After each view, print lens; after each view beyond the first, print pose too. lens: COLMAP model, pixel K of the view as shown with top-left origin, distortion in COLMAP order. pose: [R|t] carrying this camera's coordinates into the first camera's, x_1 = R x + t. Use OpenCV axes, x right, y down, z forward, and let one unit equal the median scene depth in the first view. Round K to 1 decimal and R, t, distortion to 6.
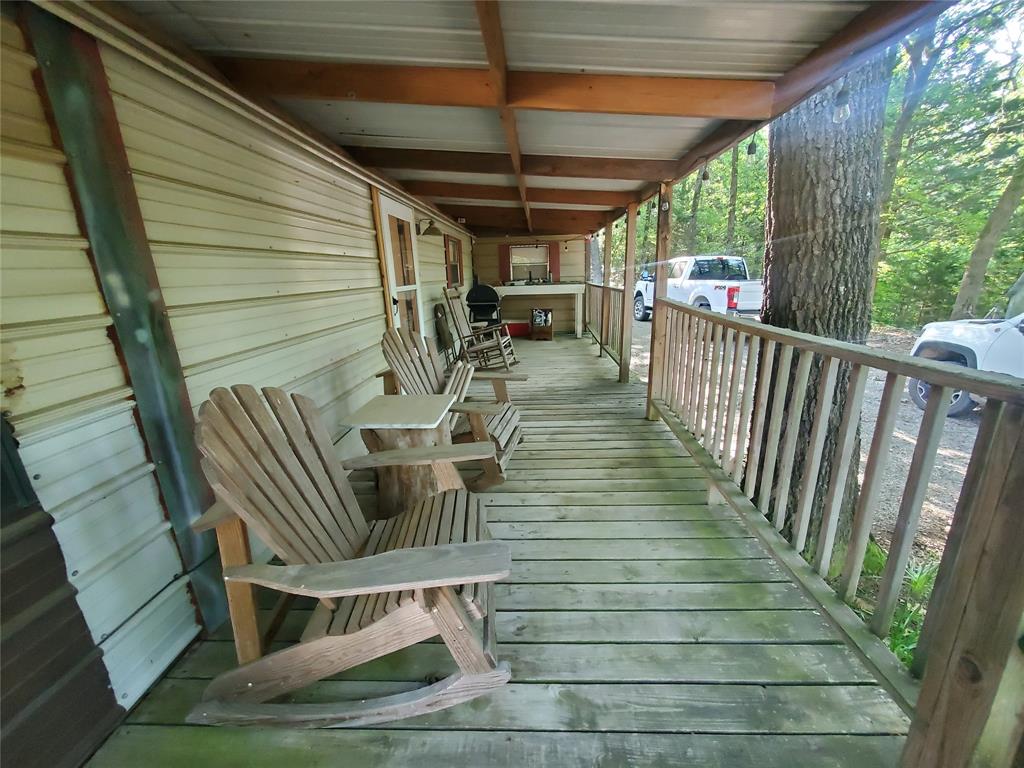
lens RADIAL K [[406.6, 0, 516.5], [0, 406.6, 386.3], [0, 0, 1]] dist [0.006555, 0.000000]
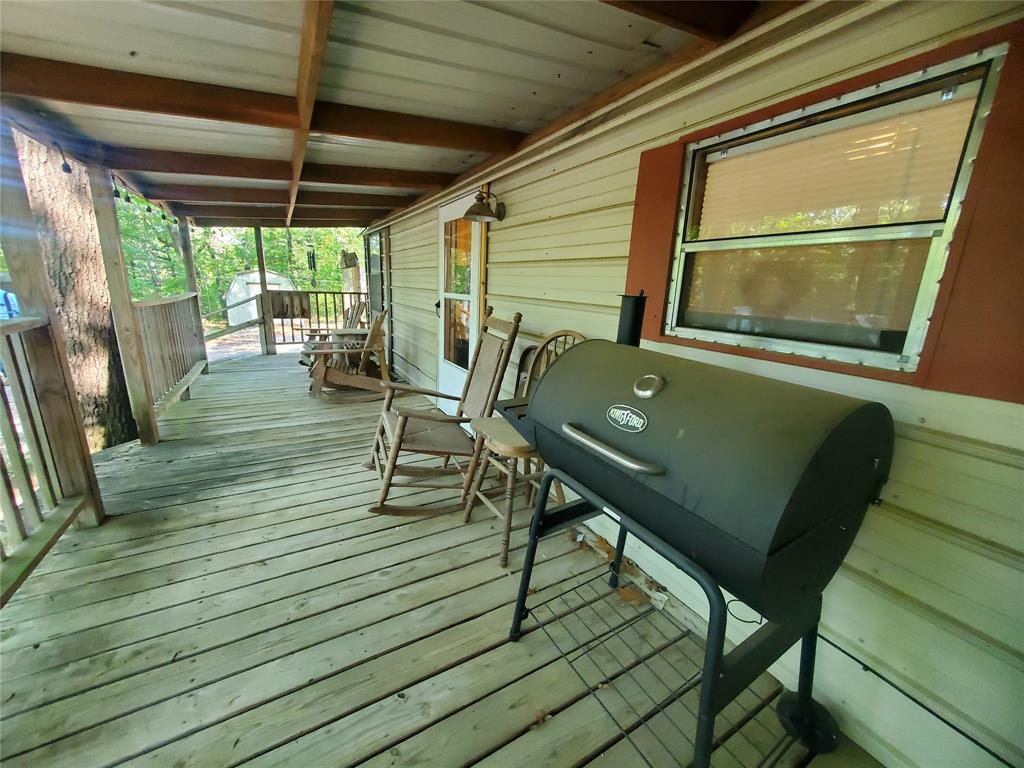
lens RADIAL K [[406.6, 0, 517.0], [0, 406.6, 383.0], [0, 0, 1]] dist [0.006555, 0.000000]
pose [[-0.847341, 0.114199, -0.518625, 0.117681], [-0.164996, 0.871657, 0.461509, -0.552847], [0.504766, 0.476626, -0.719749, 1.972511]]
